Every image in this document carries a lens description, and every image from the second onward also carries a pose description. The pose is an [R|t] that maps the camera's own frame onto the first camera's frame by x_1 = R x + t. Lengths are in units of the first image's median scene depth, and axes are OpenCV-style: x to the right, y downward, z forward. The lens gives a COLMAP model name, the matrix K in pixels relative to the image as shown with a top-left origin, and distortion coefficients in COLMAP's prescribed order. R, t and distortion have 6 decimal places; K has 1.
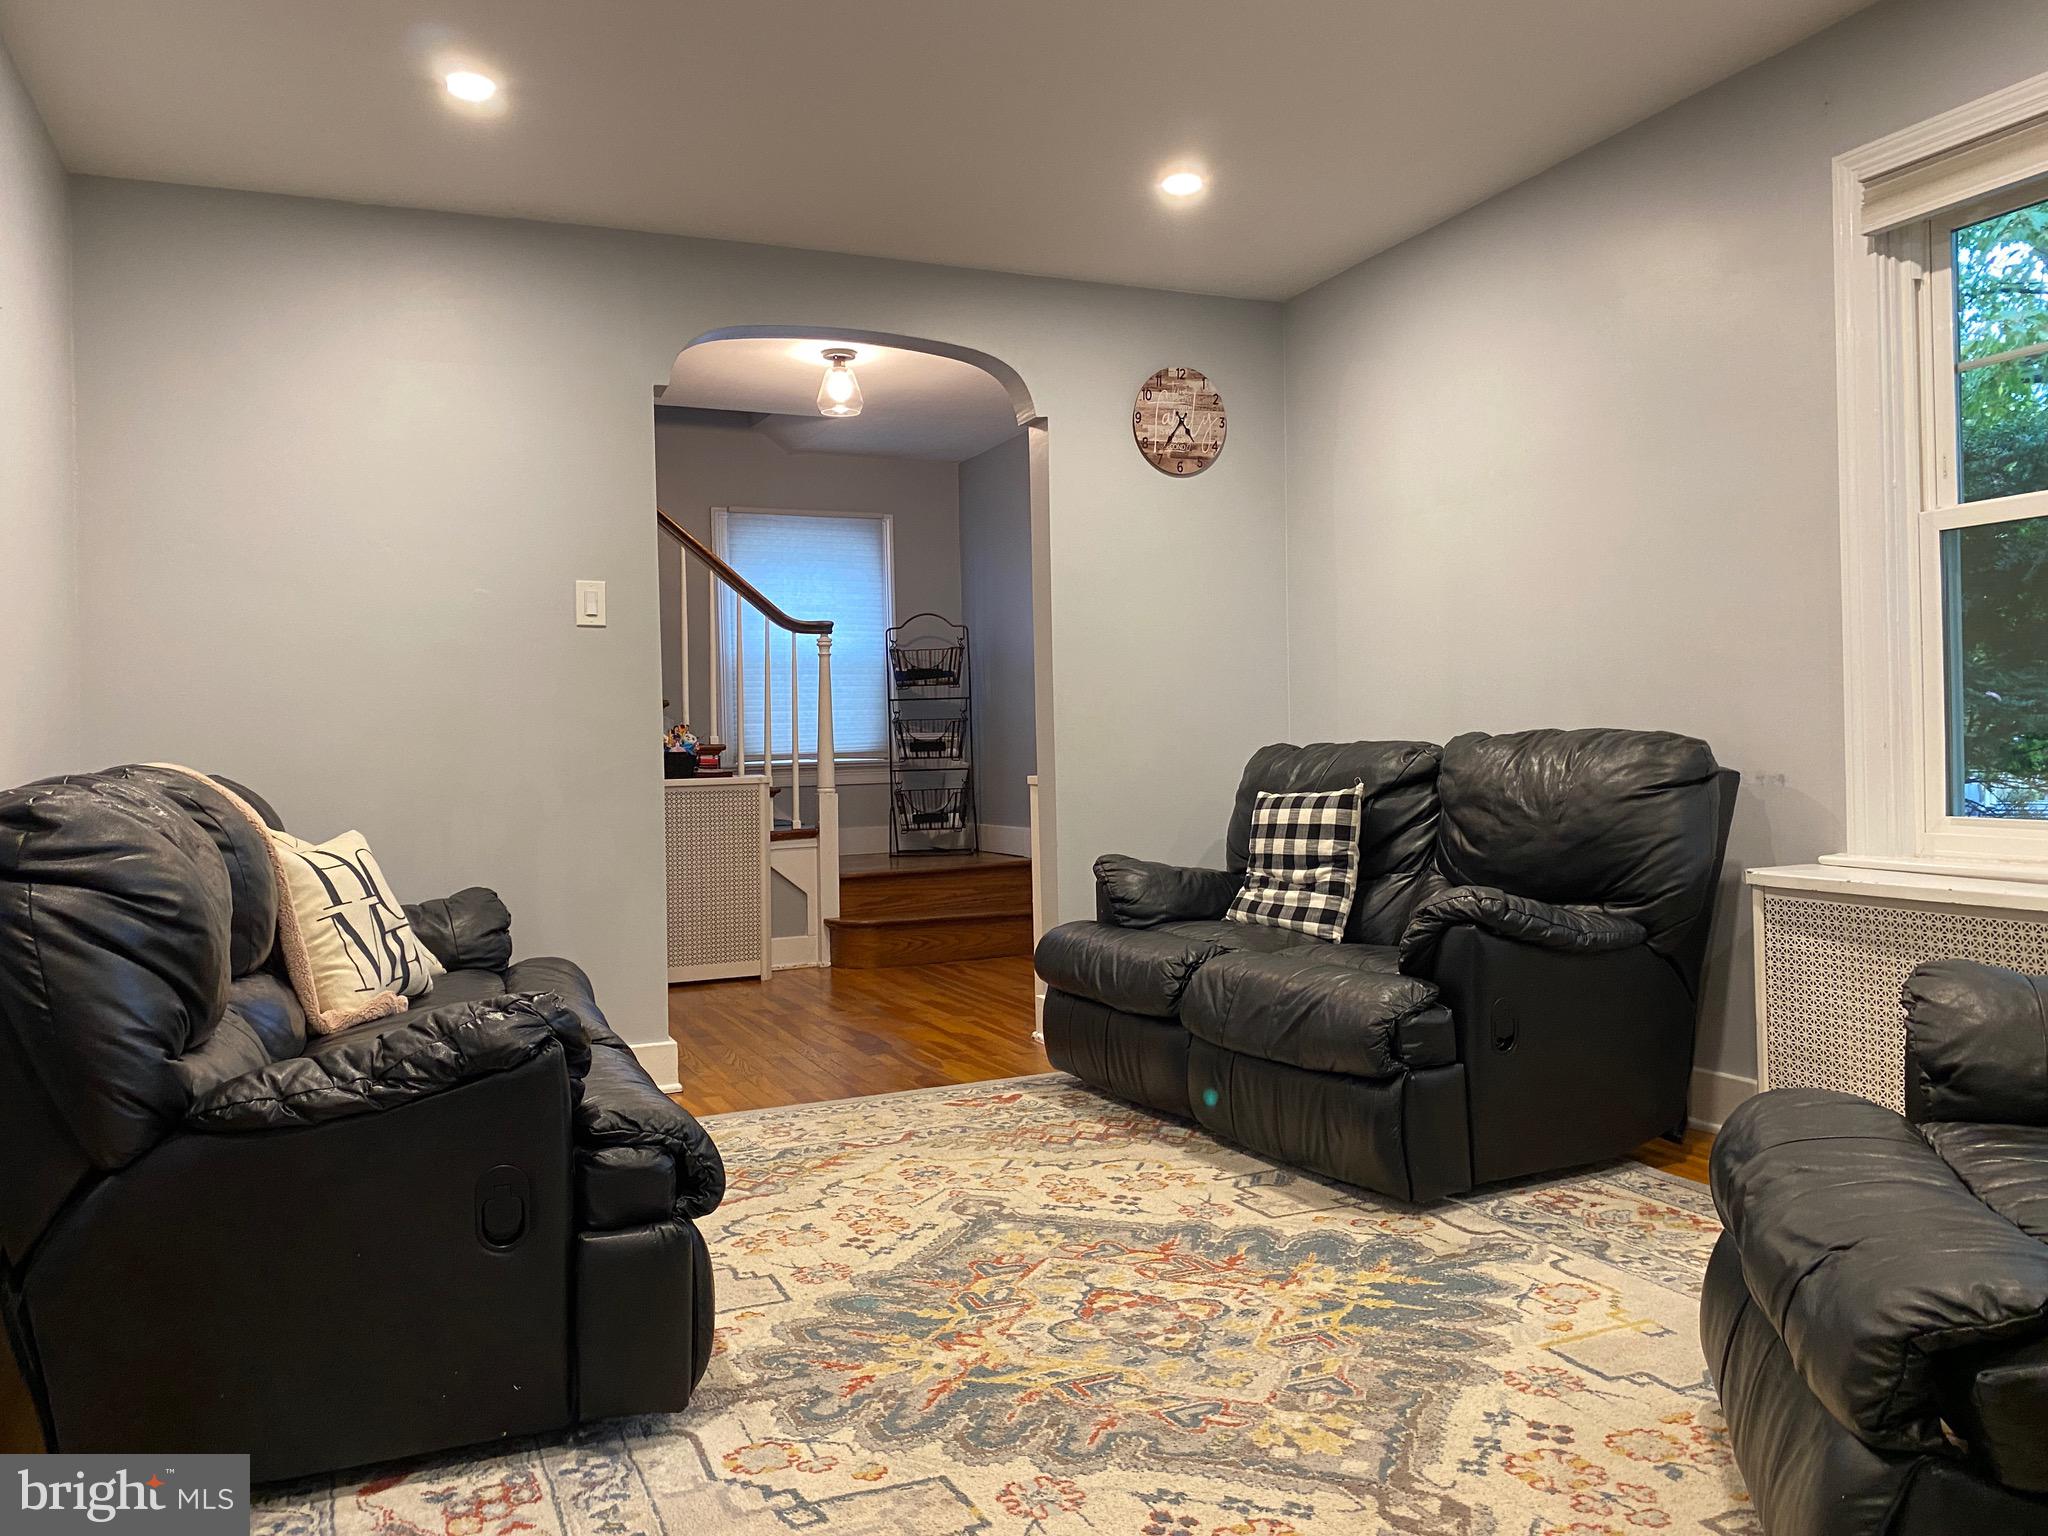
lens RADIAL K [[1555.3, 0, 1017.2], [0, 1555.3, 736.3], [0, 0, 1]] dist [0.047225, -0.056622]
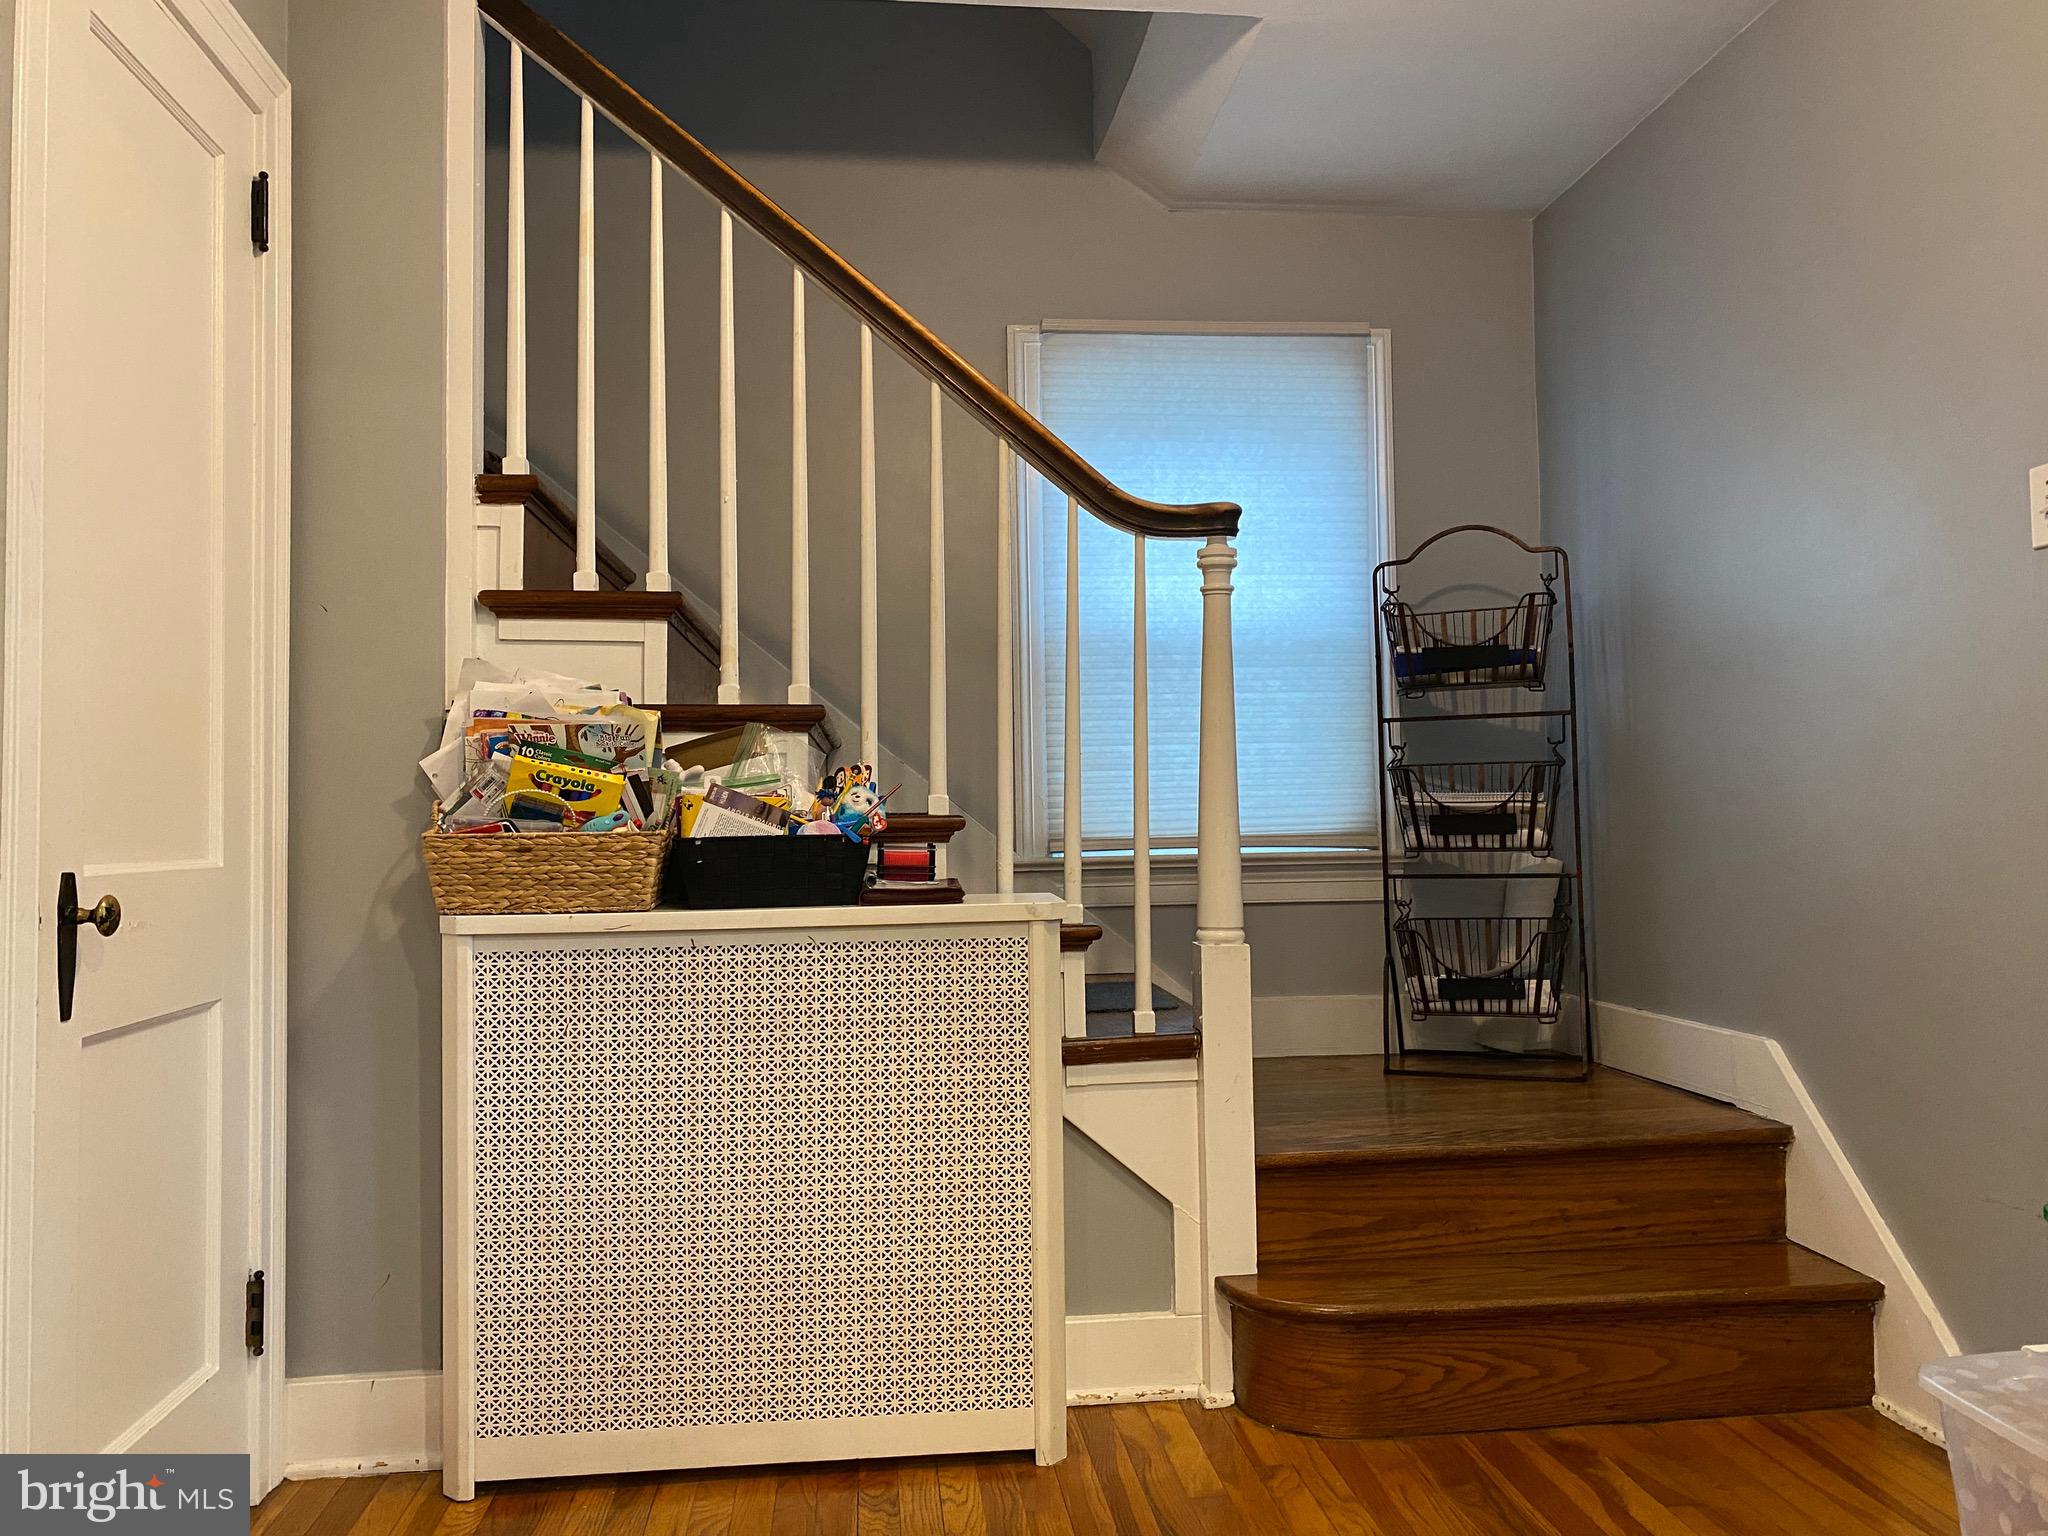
lens RADIAL K [[1555.3, 0, 1023.1], [0, 1555.3, 758.4], [0, 0, 1]] dist [0.047225, -0.056622]
pose [[0.954727, -0.006471, -0.297414, -0.085450], [-0.004273, 0.999362, -0.035458, 0.007482], [0.297454, 0.035124, 0.954090, 0.974037]]
